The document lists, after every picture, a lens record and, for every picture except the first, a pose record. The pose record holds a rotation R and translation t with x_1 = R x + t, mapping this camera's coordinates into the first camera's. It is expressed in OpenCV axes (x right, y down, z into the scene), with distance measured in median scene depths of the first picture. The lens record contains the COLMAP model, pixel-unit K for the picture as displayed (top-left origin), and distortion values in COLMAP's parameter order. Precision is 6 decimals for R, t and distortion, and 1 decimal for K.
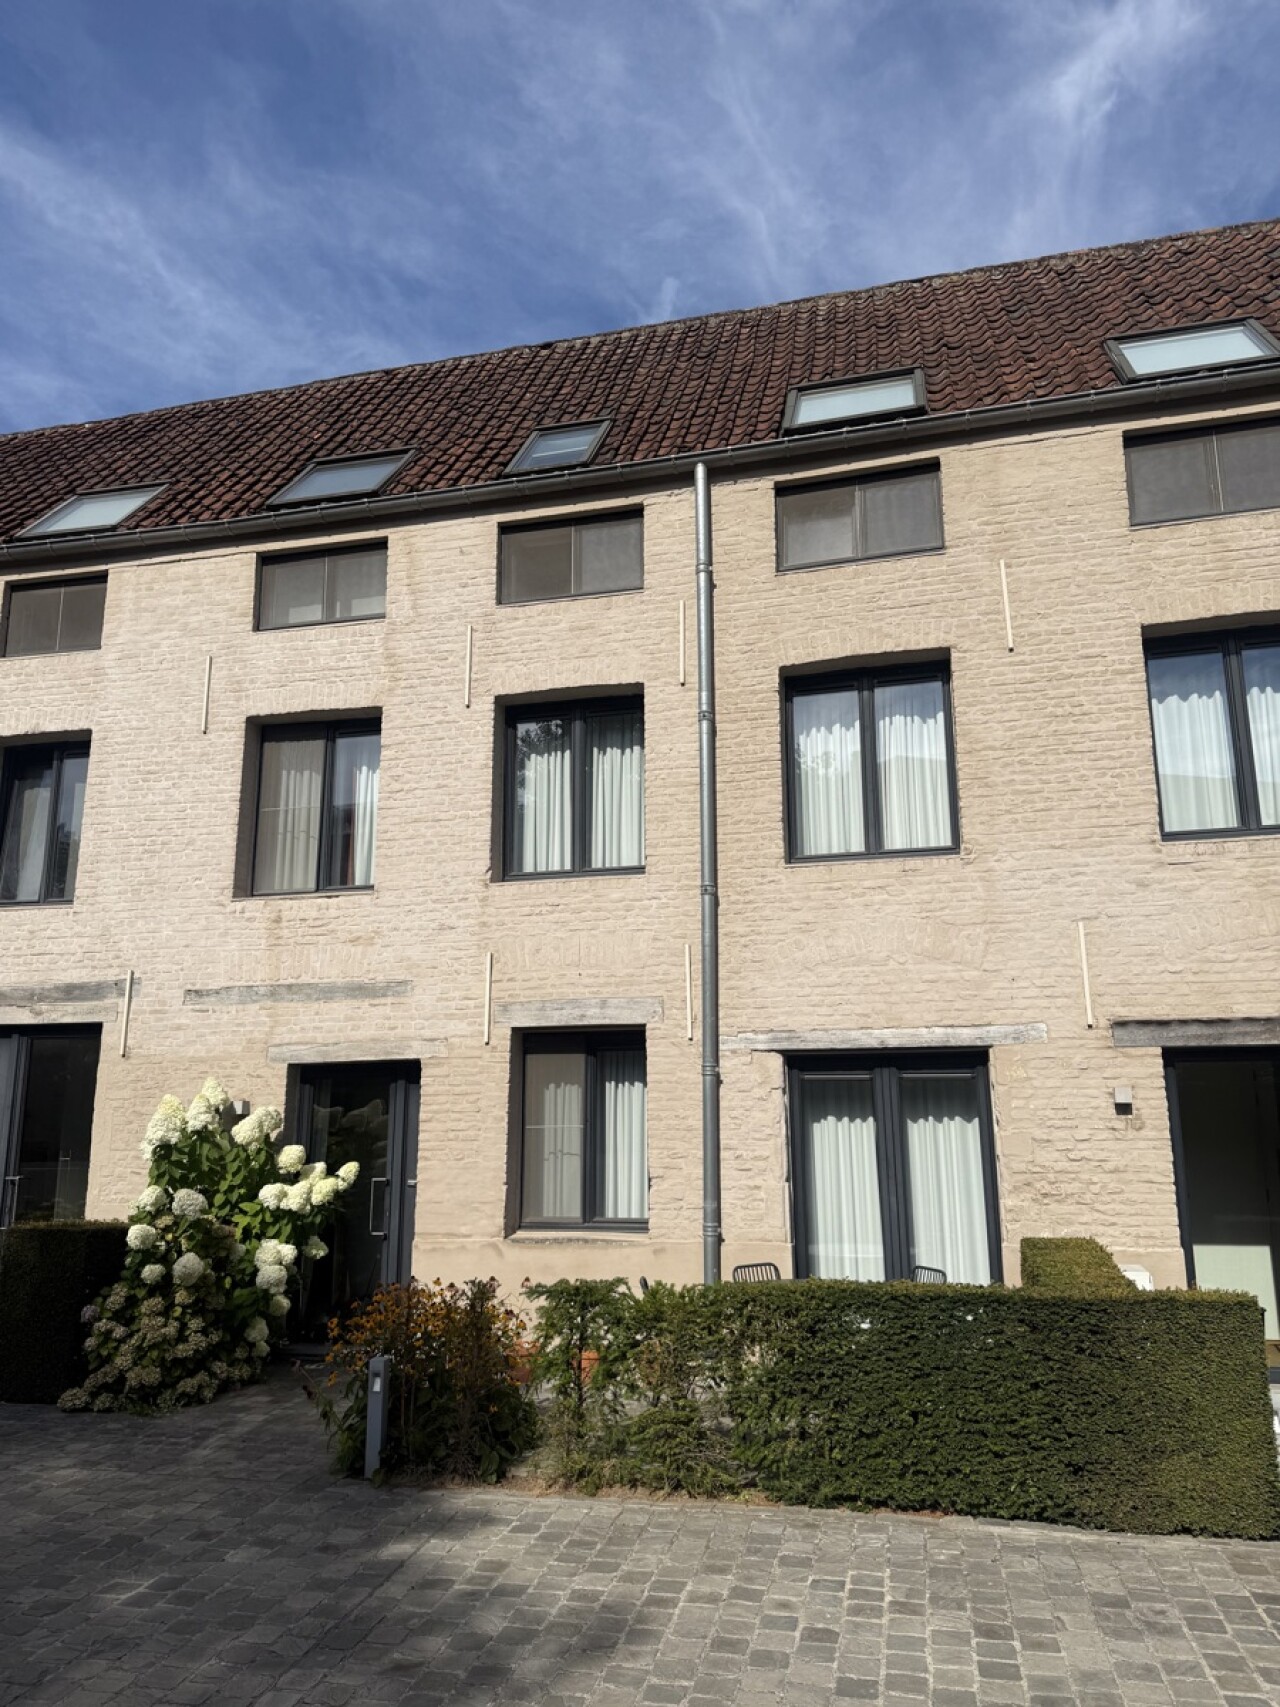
lens RADIAL K [[1211.4, 0, 631.6], [0, 1211.4, 845.4], [0, 0, 1]] dist [0.058547, -0.064921]
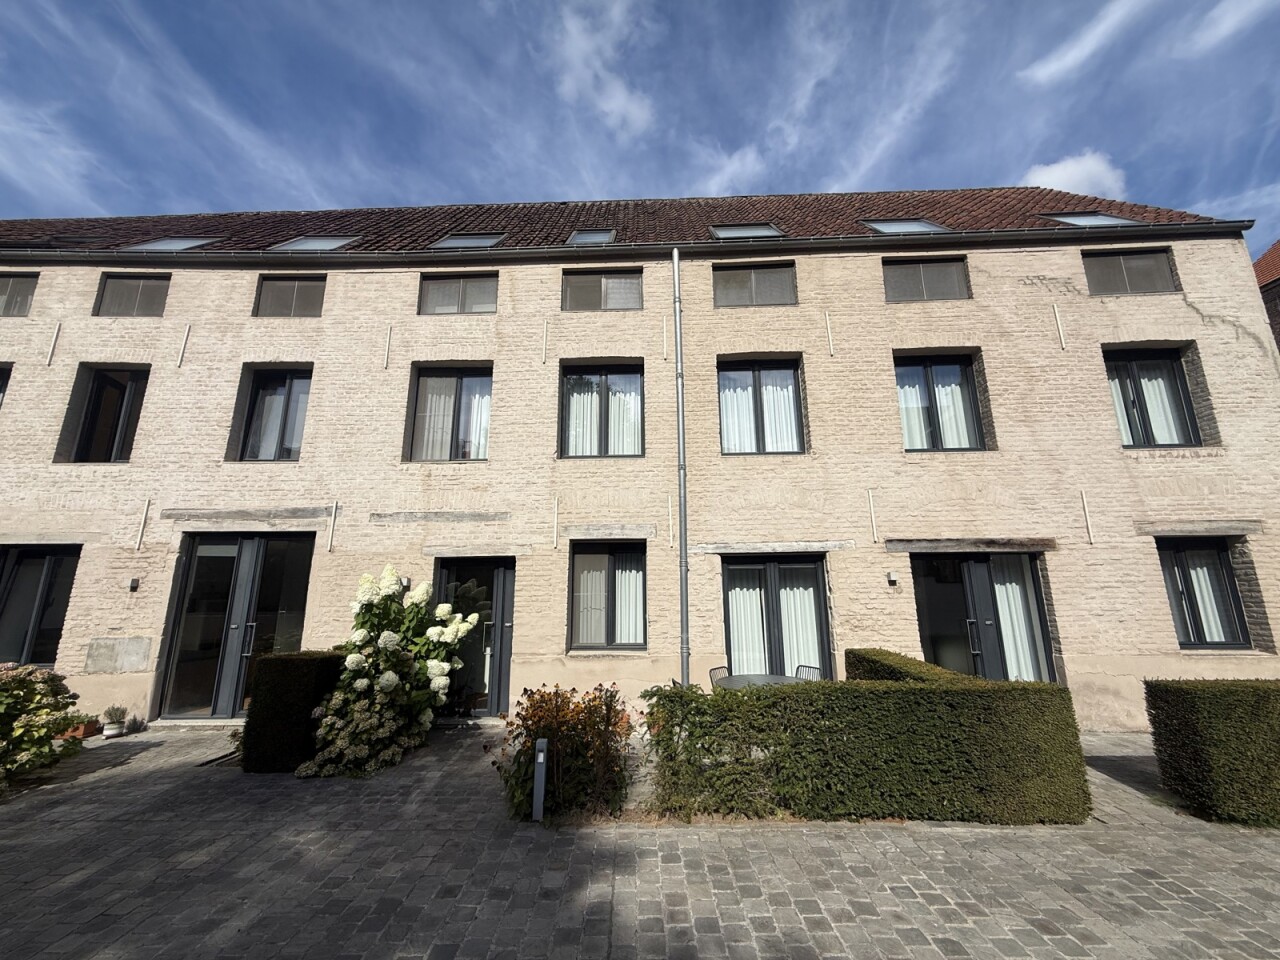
lens RADIAL K [[511.4, 0, 634.2], [0, 511.4, 472.7], [0, 0, 1]] dist [-0.000035, 0.000953]
pose [[0.976332, 0.048152, 0.210850, -0.179742], [-0.047016, 0.998840, -0.010403, 0.058151], [-0.211106, 0.000243, 0.977463, 0.248431]]
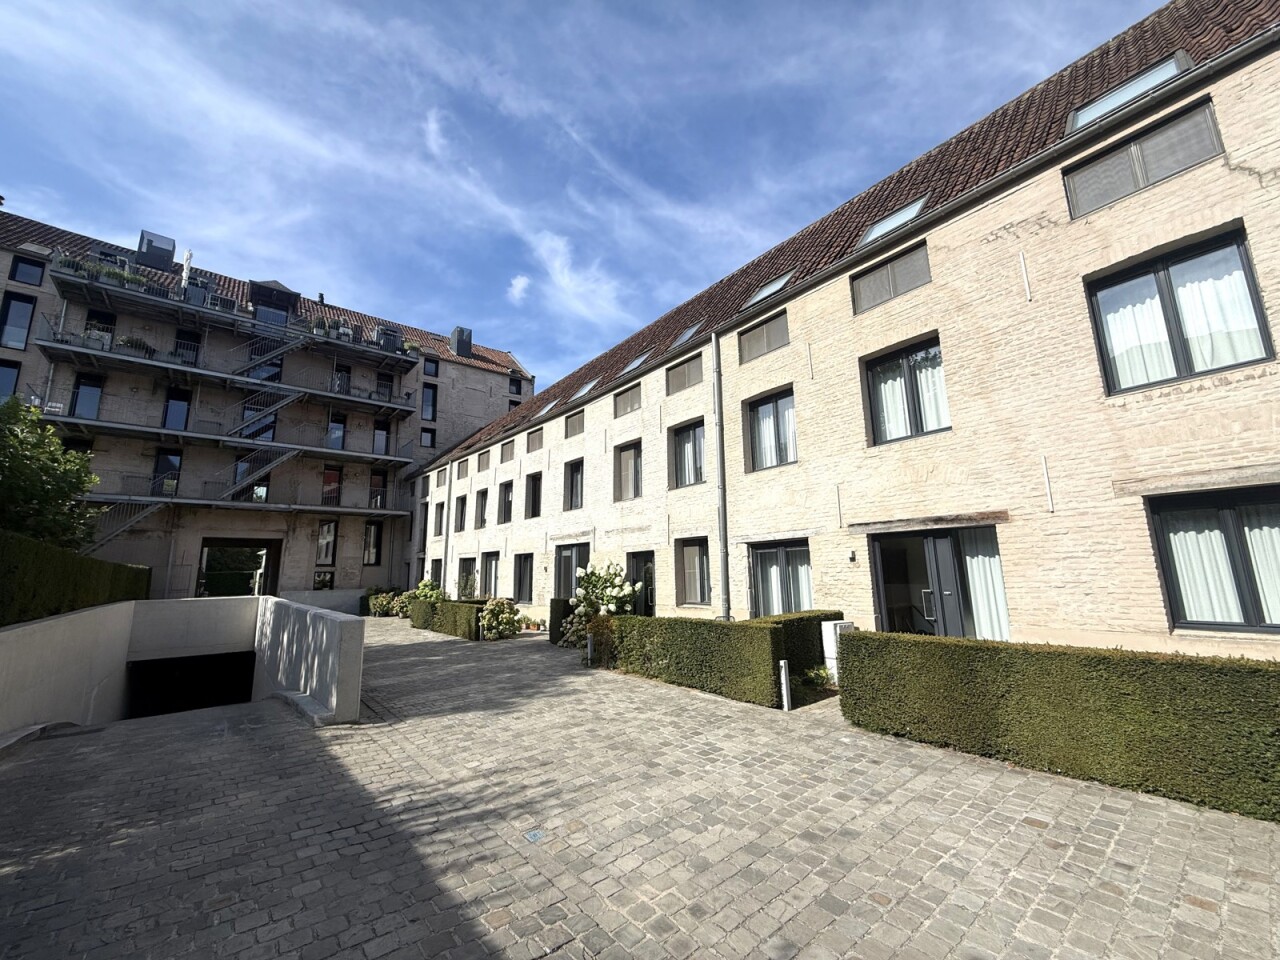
lens RADIAL K [[511.4, 0, 632.8], [0, 511.4, 471.5], [0, 0, 1]] dist [-0.000035, 0.000953]
pose [[0.788186, -0.130385, -0.601467, 0.639862], [0.149244, 0.988623, -0.018738, -0.007439], [0.597067, -0.074996, 0.798678, -0.073056]]
